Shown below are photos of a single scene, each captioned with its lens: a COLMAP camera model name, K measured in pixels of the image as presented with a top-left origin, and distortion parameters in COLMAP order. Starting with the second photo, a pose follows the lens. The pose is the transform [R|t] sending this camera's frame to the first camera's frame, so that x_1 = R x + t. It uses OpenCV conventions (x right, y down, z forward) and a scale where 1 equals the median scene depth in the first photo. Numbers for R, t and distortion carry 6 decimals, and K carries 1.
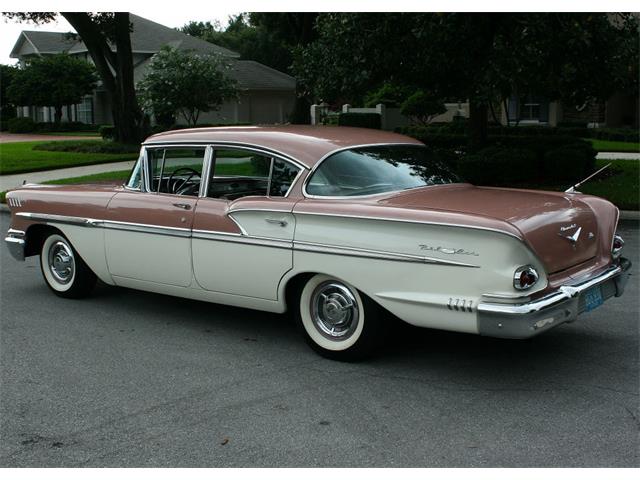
lens RADIAL K [[752.8, 0, 320.0], [0, 752.8, 240.0], [0, 0, 1]] dist [-0.095929, 0.039962]
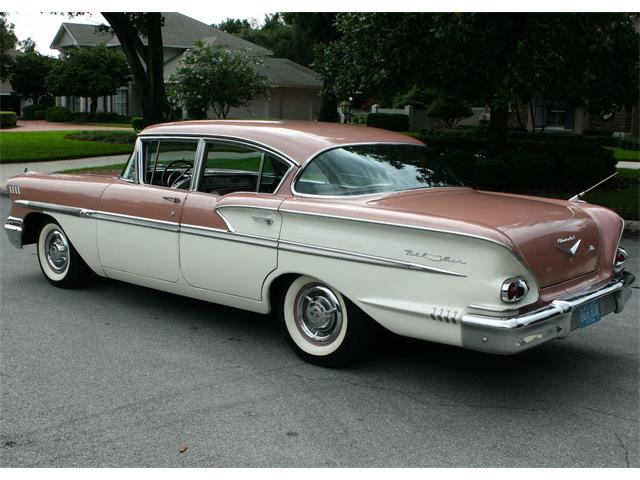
lens RADIAL K [[736.0, 0, 319.0], [0, 736.0, 247.3], [0, 0, 1]] dist [-0.107458, 0.082436]
pose [[0.998518, 0.040608, -0.036233, 0.042640], [-0.040069, 0.999077, 0.015478, -0.005323], [0.036828, -0.014003, 0.999224, 0.051364]]
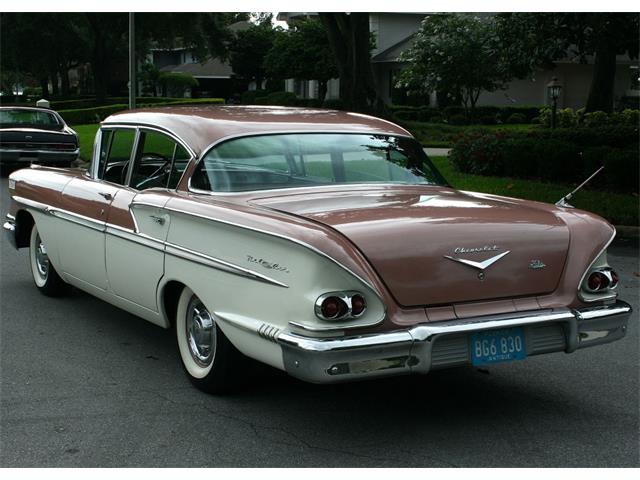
lens RADIAL K [[976.0, 0, 320.0], [0, 976.0, 240.0], [0, 0, 1]] dist [-0.040819, -0.069582]
pose [[0.934518, 0.069233, -0.349118, 0.427356], [-0.075354, 0.997149, -0.003962, -0.008540], [0.347849, 0.030010, 0.937070, 0.032865]]
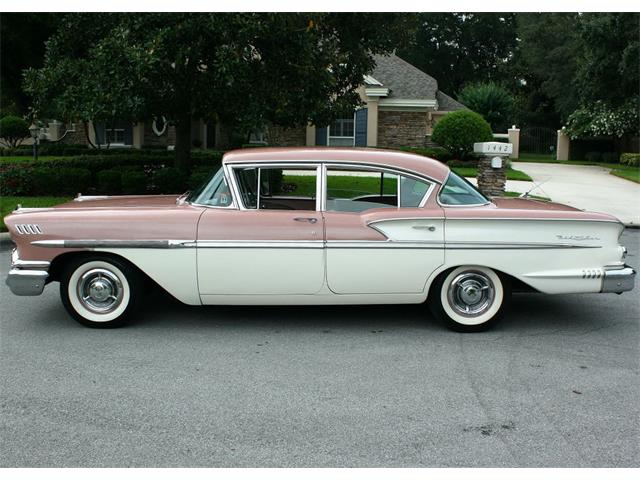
lens RADIAL K [[647.1, 0, 320.0], [0, 647.1, 240.0], [0, 0, 1]] dist [-0.081979, -0.016928]
pose [[0.793701, -0.070334, 0.604228, -0.707489], [0.076268, 0.996961, 0.015865, -0.028825], [-0.603508, 0.033491, 0.796653, 0.235740]]
